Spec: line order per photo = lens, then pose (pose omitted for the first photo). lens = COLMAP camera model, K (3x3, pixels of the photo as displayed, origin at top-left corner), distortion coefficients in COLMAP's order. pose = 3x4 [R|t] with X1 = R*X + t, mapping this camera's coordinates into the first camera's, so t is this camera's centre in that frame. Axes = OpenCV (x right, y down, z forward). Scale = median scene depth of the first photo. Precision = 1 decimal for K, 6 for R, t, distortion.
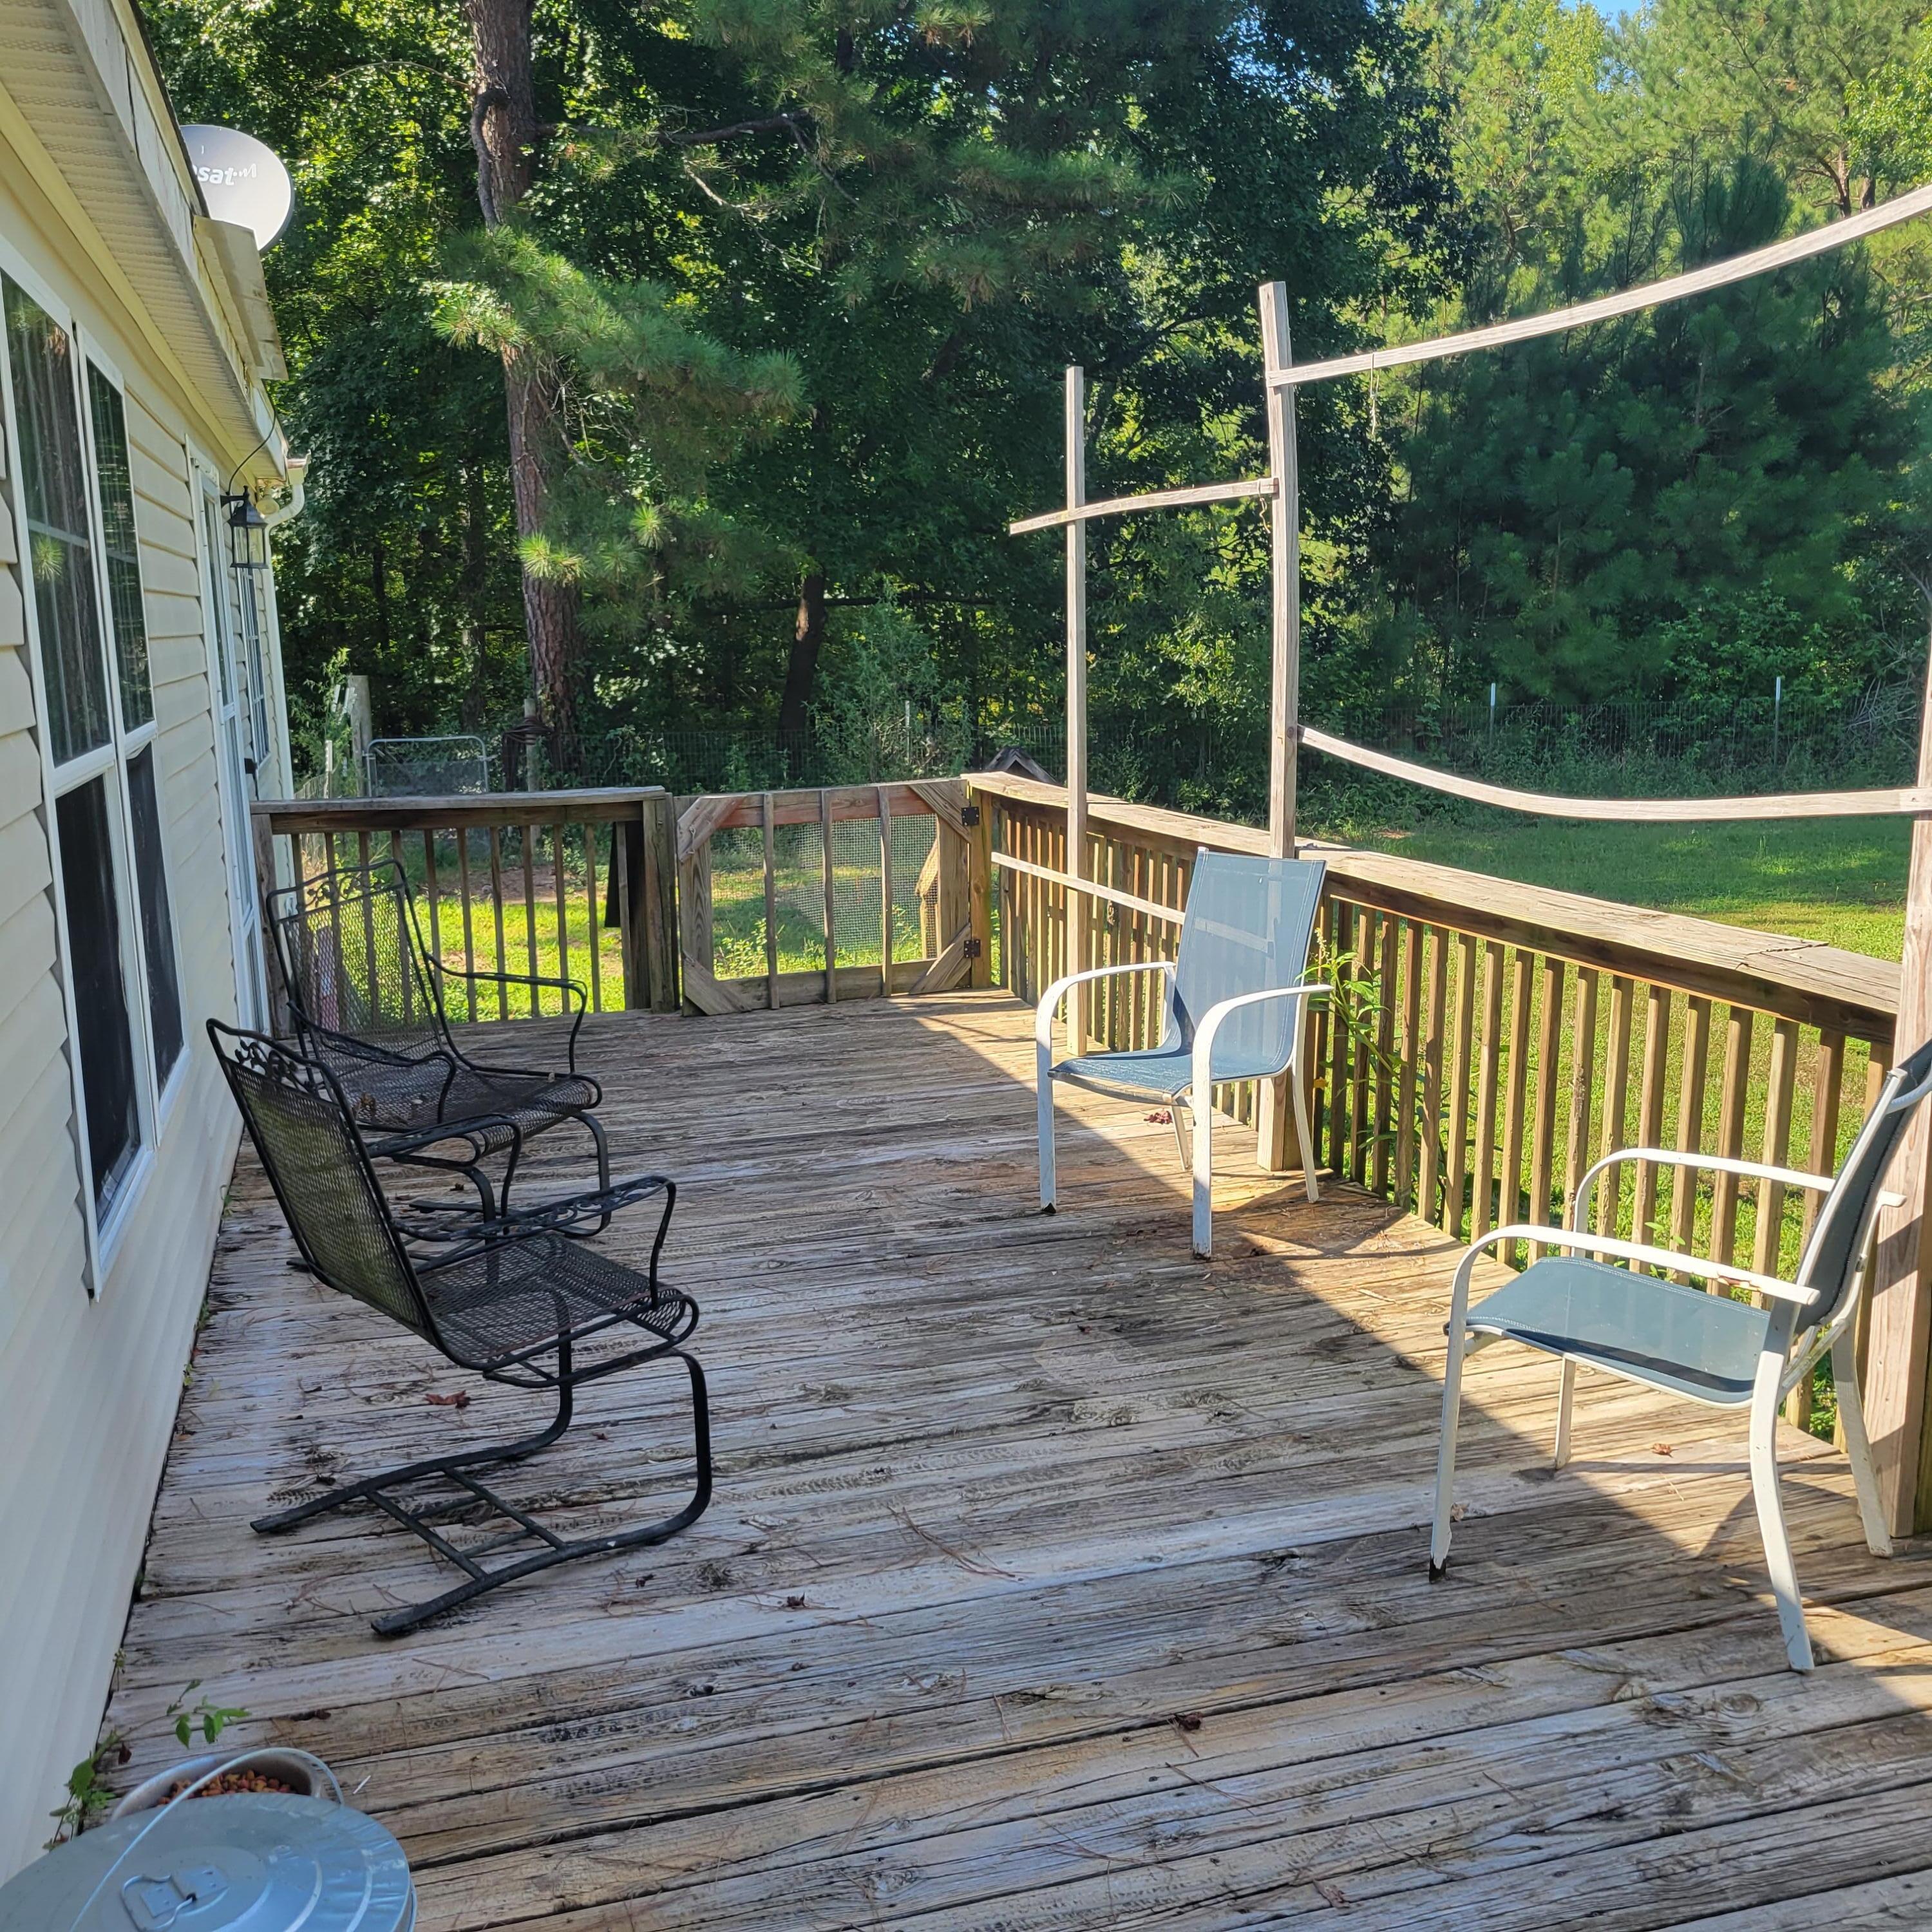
lens RADIAL K [[1957.8, 0, 959.1], [0, 1957.8, 963.7], [0, 0, 1]] dist [0.042812, -0.029627]
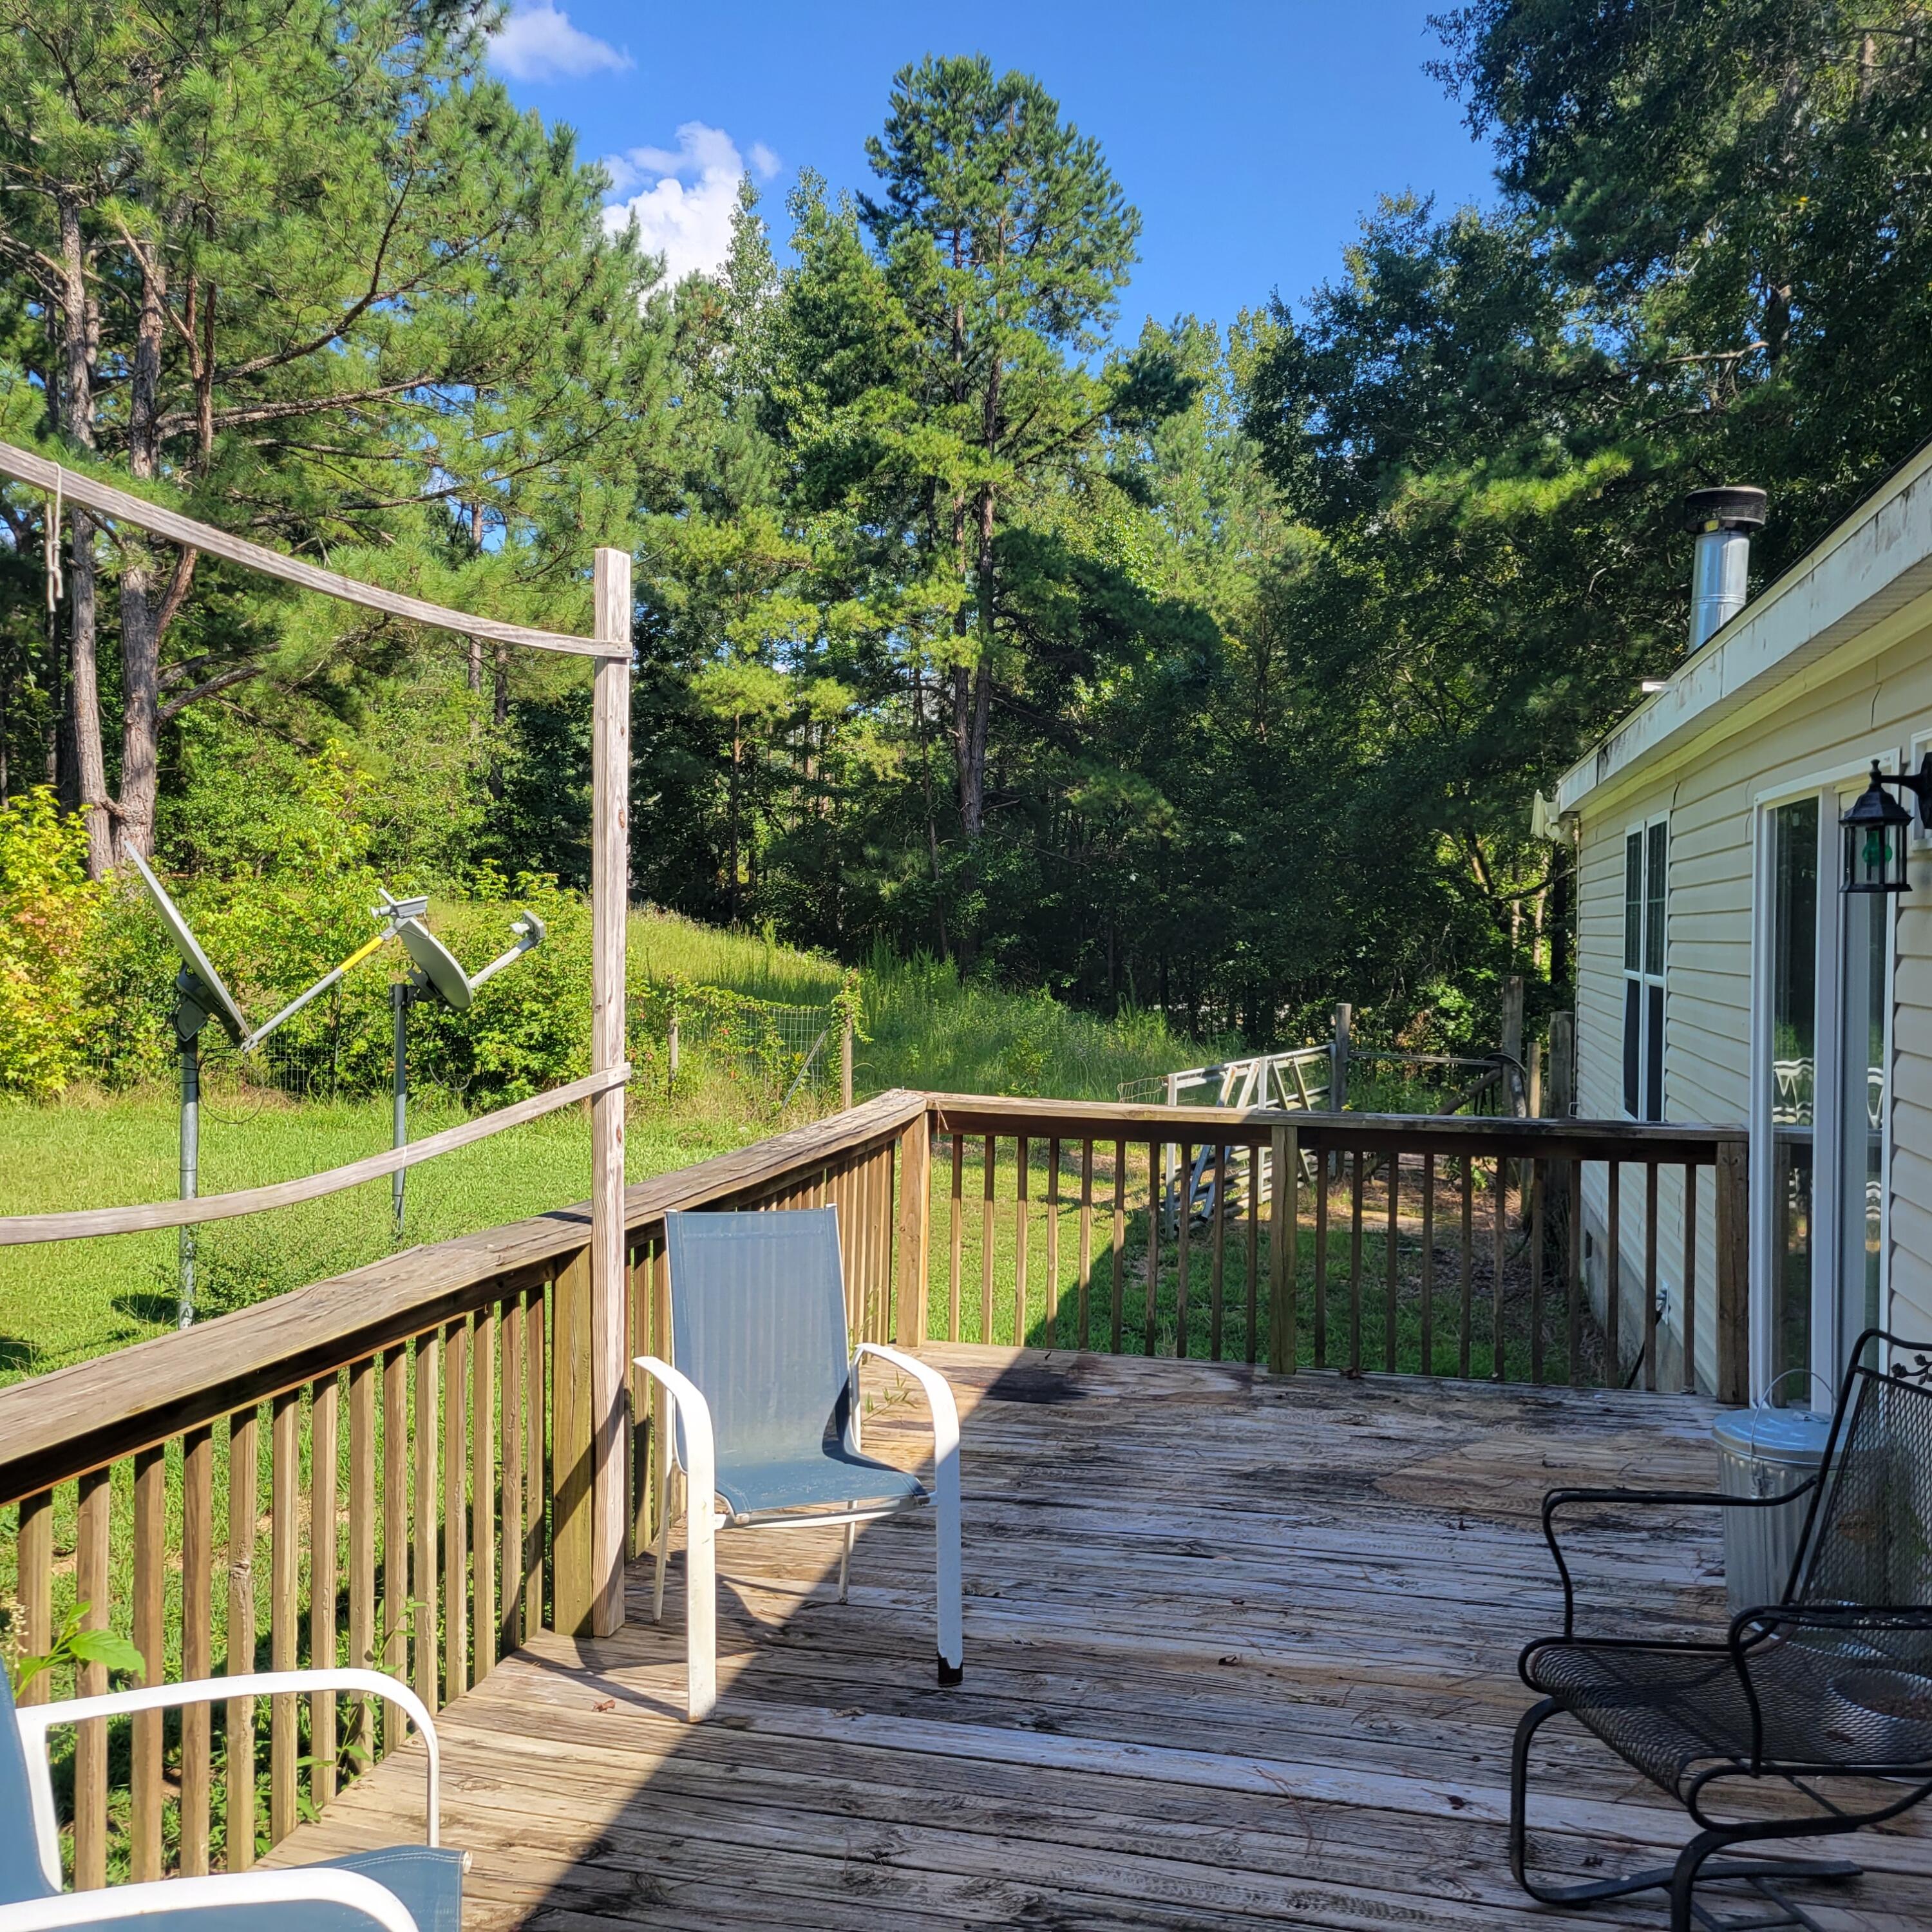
lens RADIAL K [[1957.8, 0, 959.1], [0, 1957.8, 963.7], [0, 0, 1]] dist [0.042812, -0.029627]
pose [[-0.865490, -0.009430, 0.500837, -0.388386], [0.089889, 0.980670, 0.173800, -0.360911], [-0.492795, 0.195441, -0.847912, 1.947633]]
